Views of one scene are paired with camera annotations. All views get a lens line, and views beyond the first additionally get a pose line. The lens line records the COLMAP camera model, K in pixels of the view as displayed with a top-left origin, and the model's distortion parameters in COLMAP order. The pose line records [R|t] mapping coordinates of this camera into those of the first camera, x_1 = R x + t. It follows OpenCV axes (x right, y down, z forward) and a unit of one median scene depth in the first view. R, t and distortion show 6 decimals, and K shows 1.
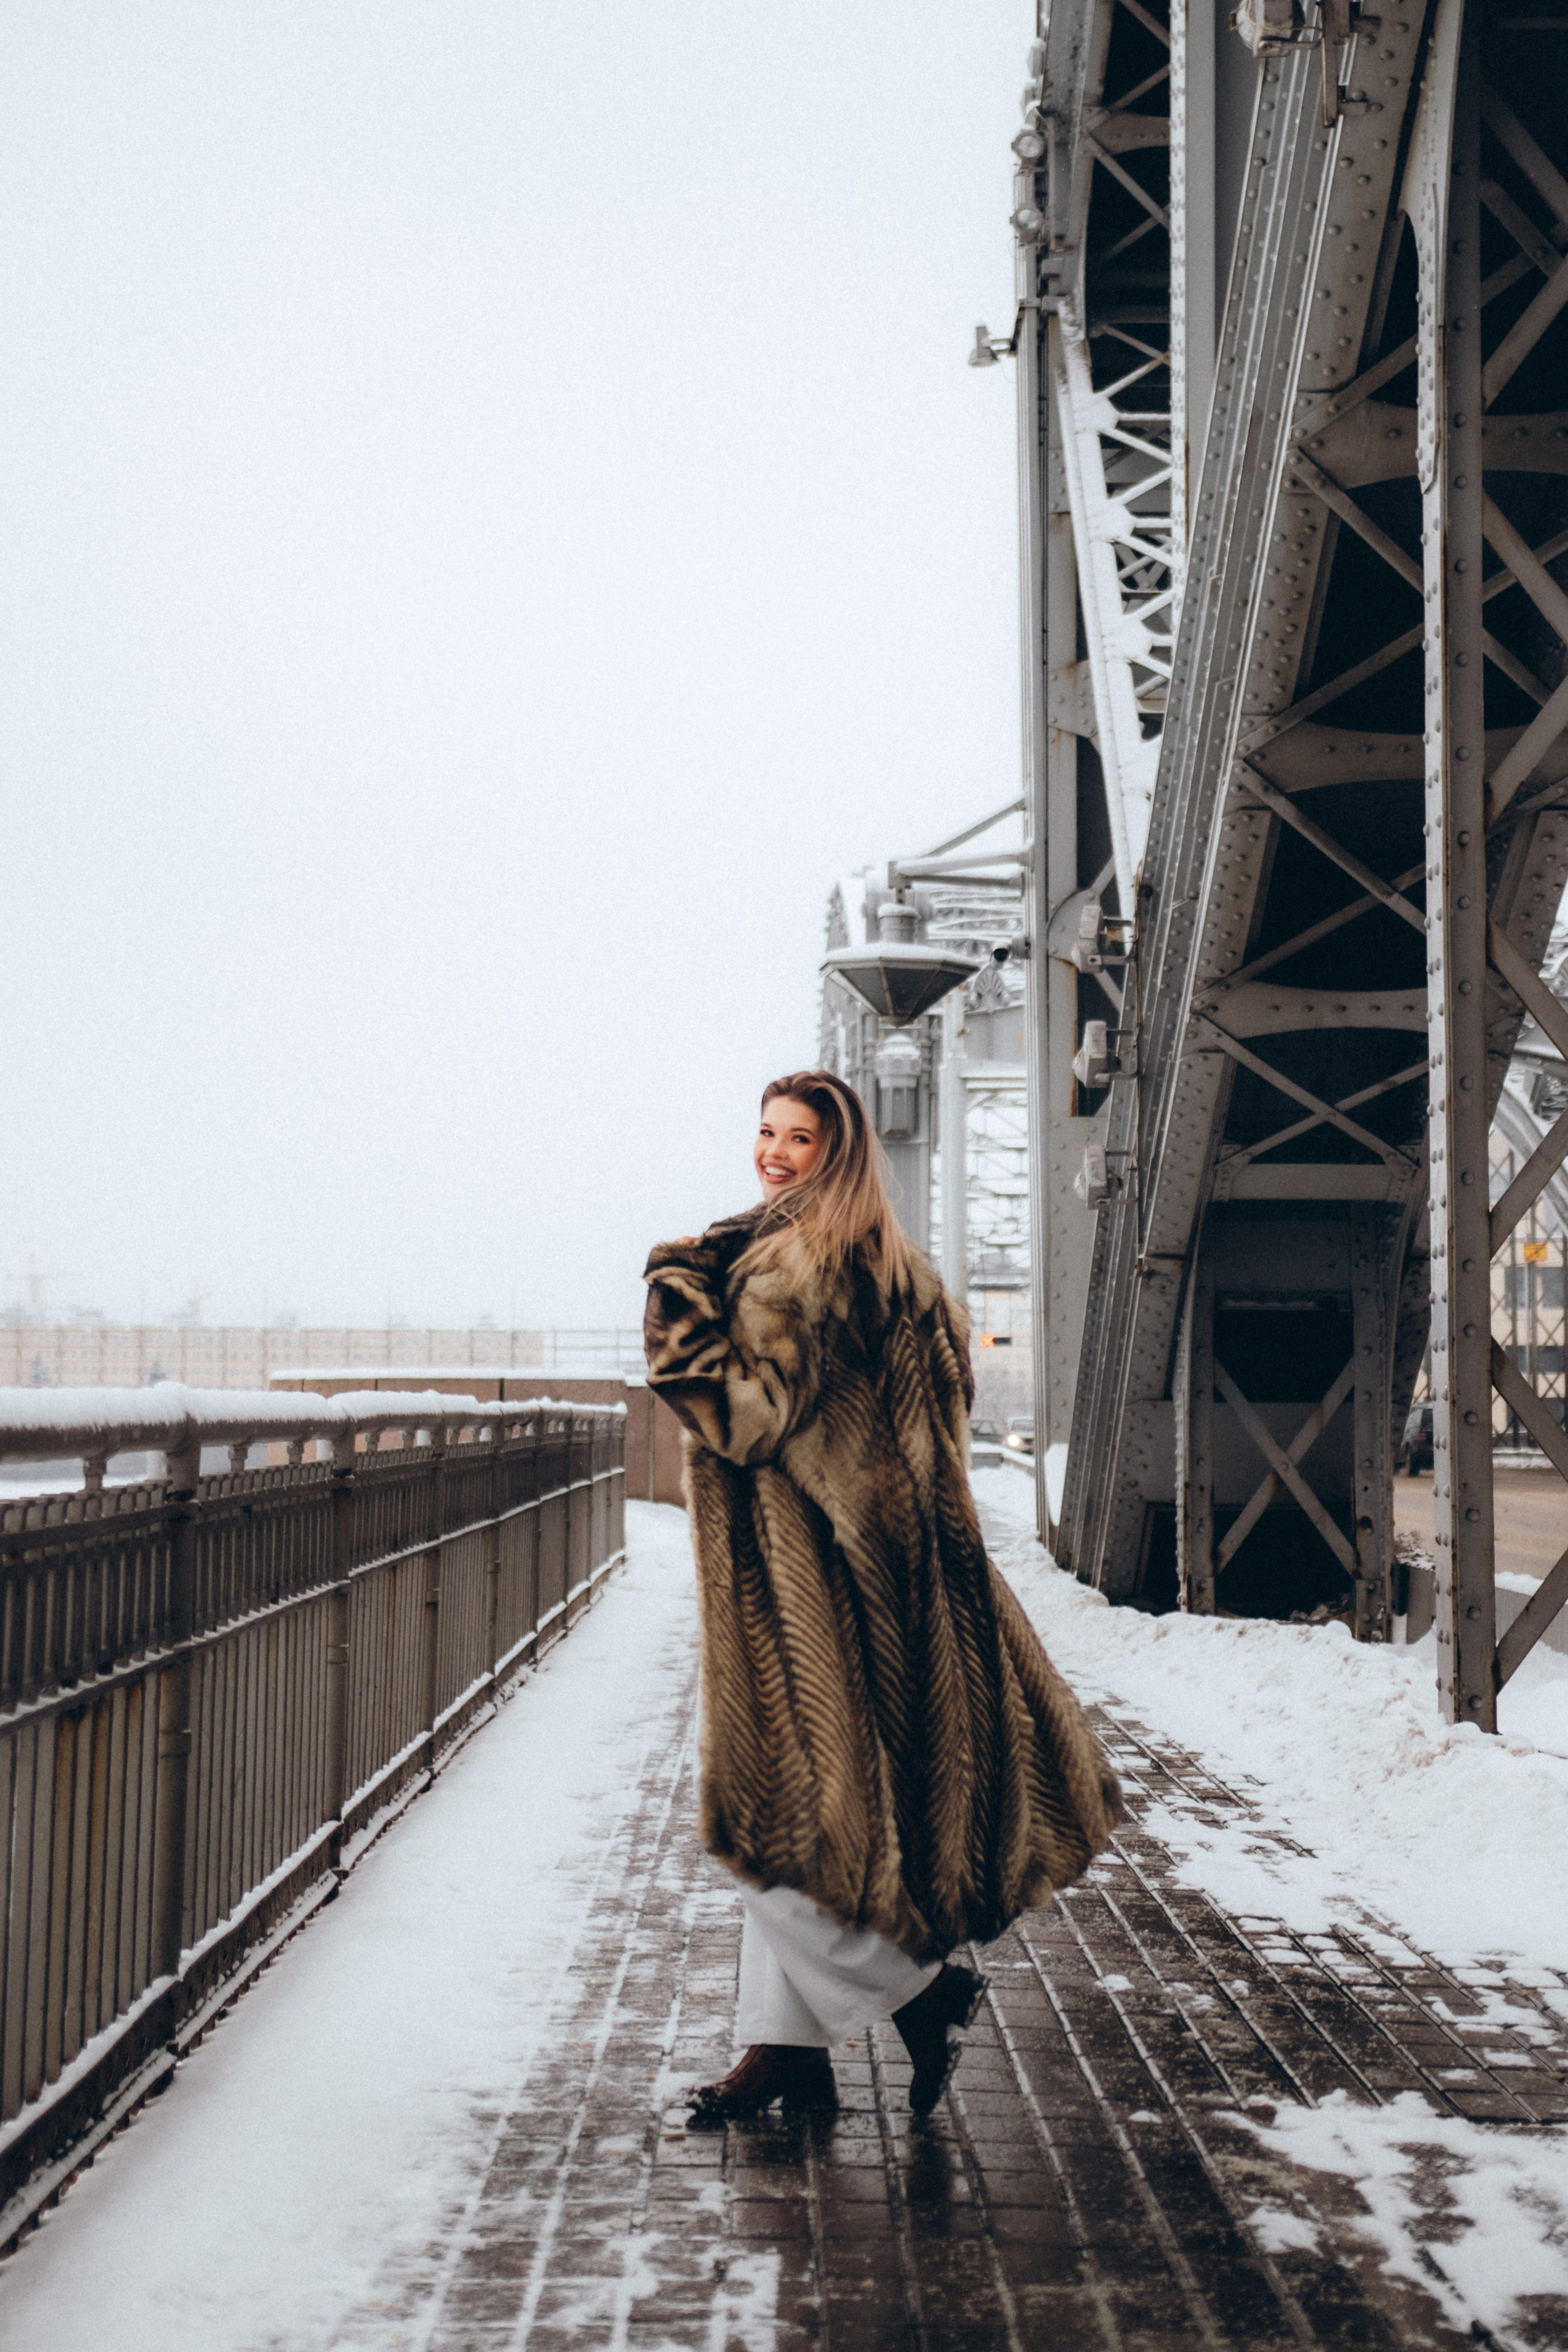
lens RADIAL K [[3946.1, 0, 747.0], [0, 3946.1, 1056.2], [0, 0, 1]] dist [0.083902, 0.146498]
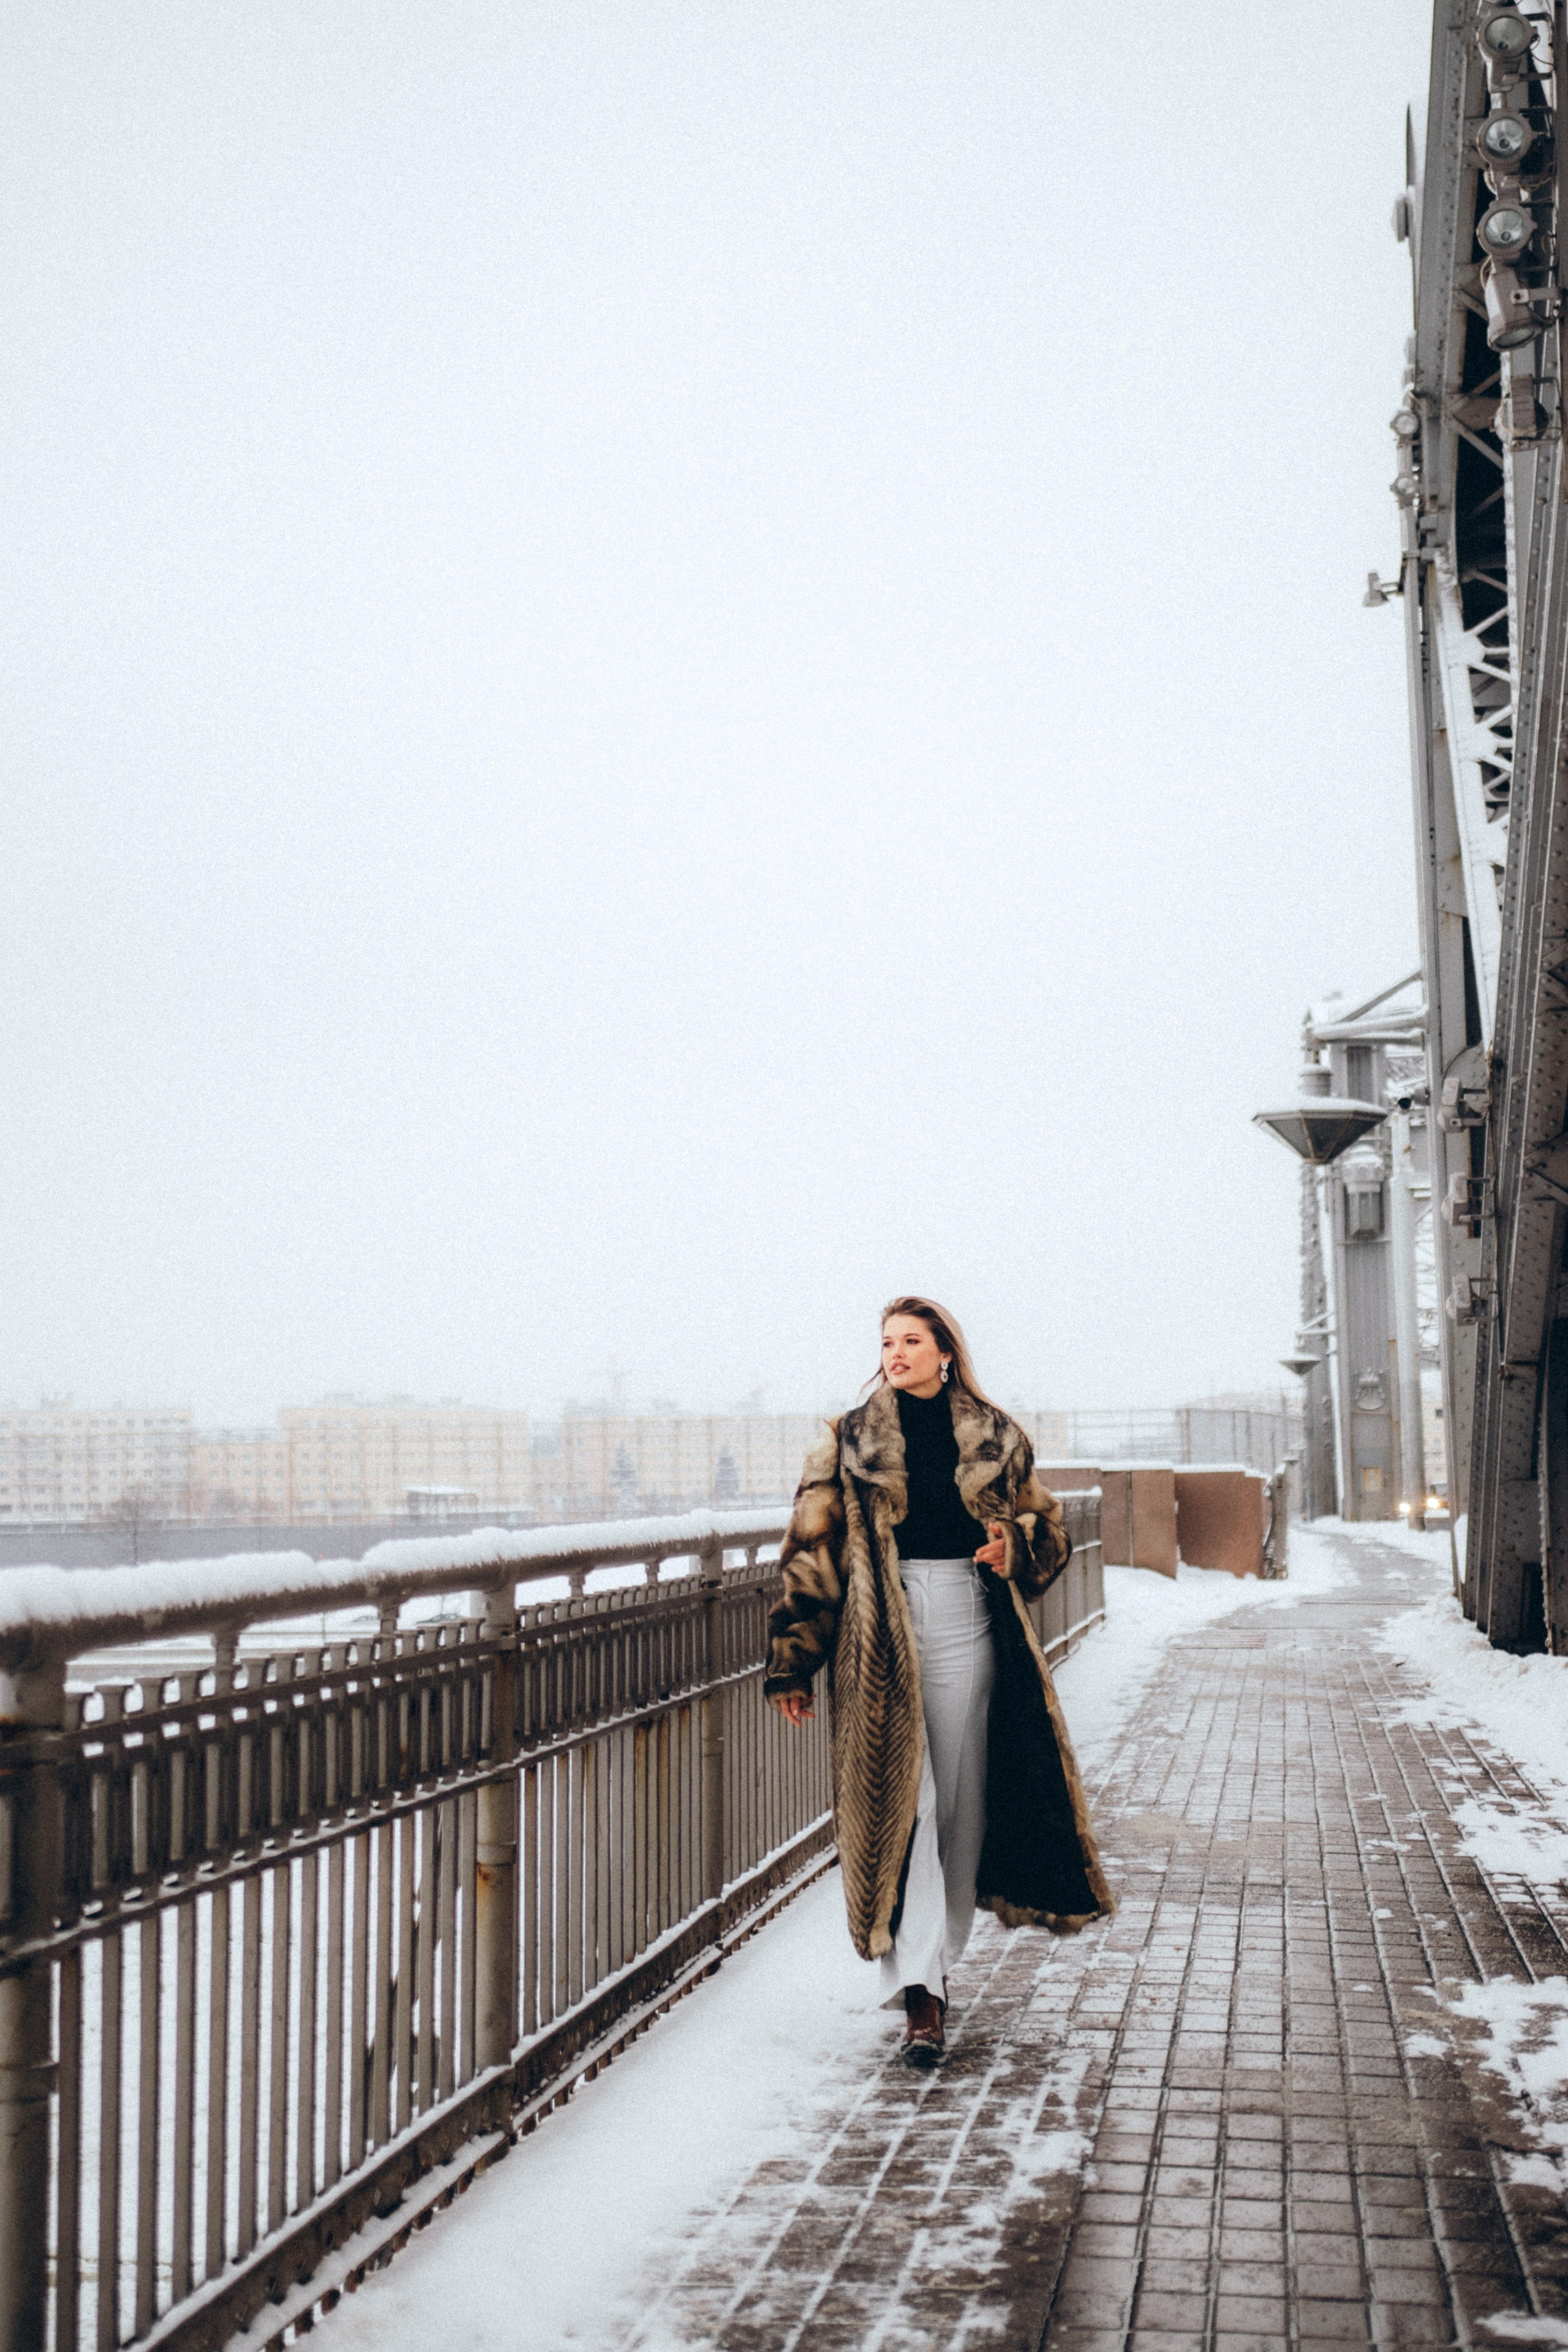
lens RADIAL K [[3551.4, 0, 784.3], [0, 3551.4, 1173.2], [0, 0, 1]] dist [0.091049, 0.099099]
pose [[0.991113, -0.034288, -0.128525, 0.023377], [0.034614, 0.999401, 0.000297, -0.016376], [0.128437, -0.004743, 0.991706, -0.124398]]
